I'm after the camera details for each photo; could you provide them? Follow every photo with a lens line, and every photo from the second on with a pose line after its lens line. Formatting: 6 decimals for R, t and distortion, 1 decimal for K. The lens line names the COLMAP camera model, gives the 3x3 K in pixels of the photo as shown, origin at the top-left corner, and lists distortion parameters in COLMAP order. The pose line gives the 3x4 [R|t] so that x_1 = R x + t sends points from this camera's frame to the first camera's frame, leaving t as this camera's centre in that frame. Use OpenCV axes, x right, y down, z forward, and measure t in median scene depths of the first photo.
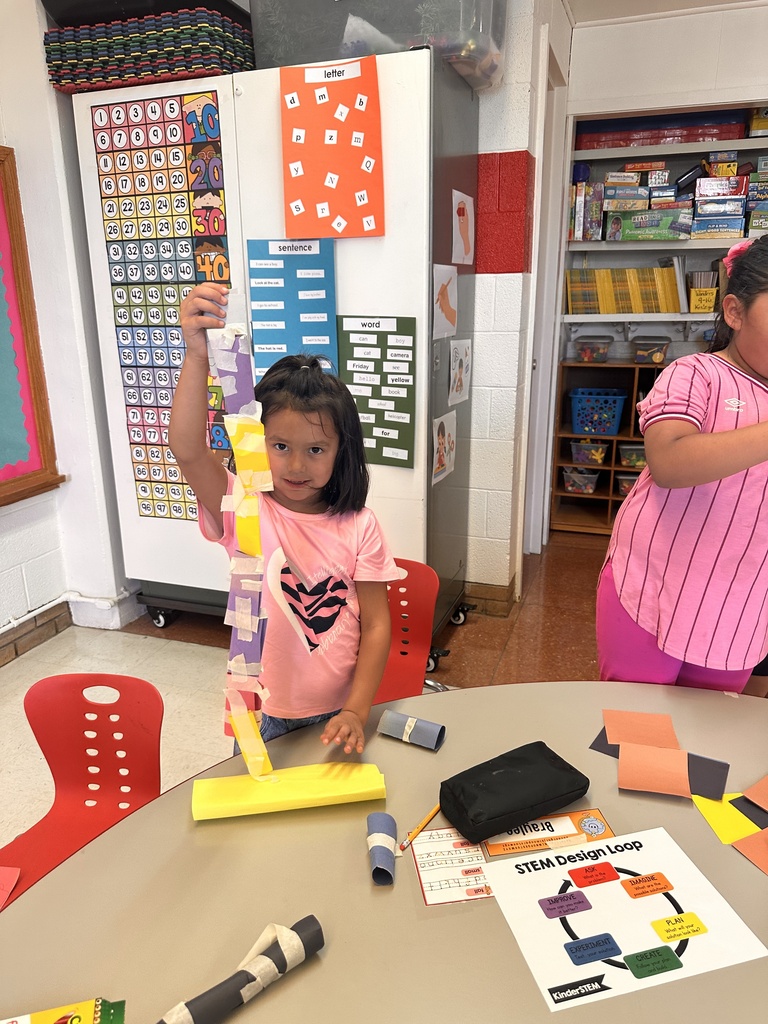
lens RADIAL K [[717.5, 0, 388.7], [0, 717.5, 527.8], [0, 0, 1]] dist [-0.003567, -0.014363]
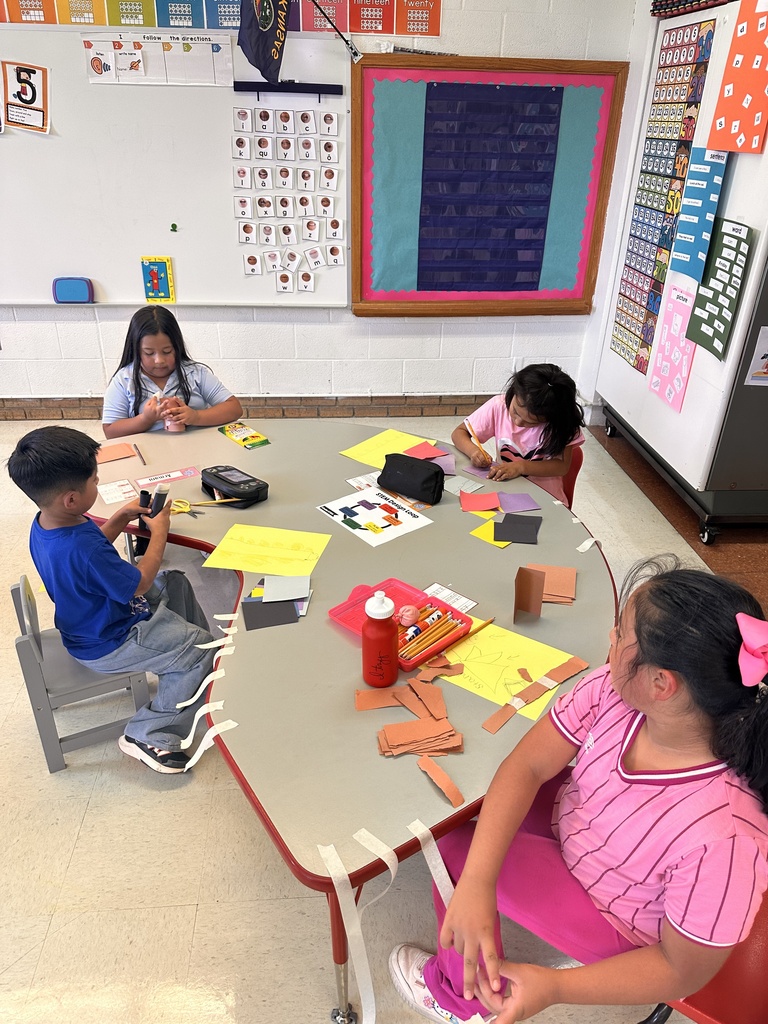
lens RADIAL K [[717.5, 0, 360.6], [0, 717.5, 522.1], [0, 0, 1]] dist [-0.003567, -0.014363]
pose [[0.396676, 0.460218, -0.794259, 0.860842], [-0.278923, 0.884763, 0.373357, -0.123053], [0.874557, 0.073436, 0.479330, -0.063006]]
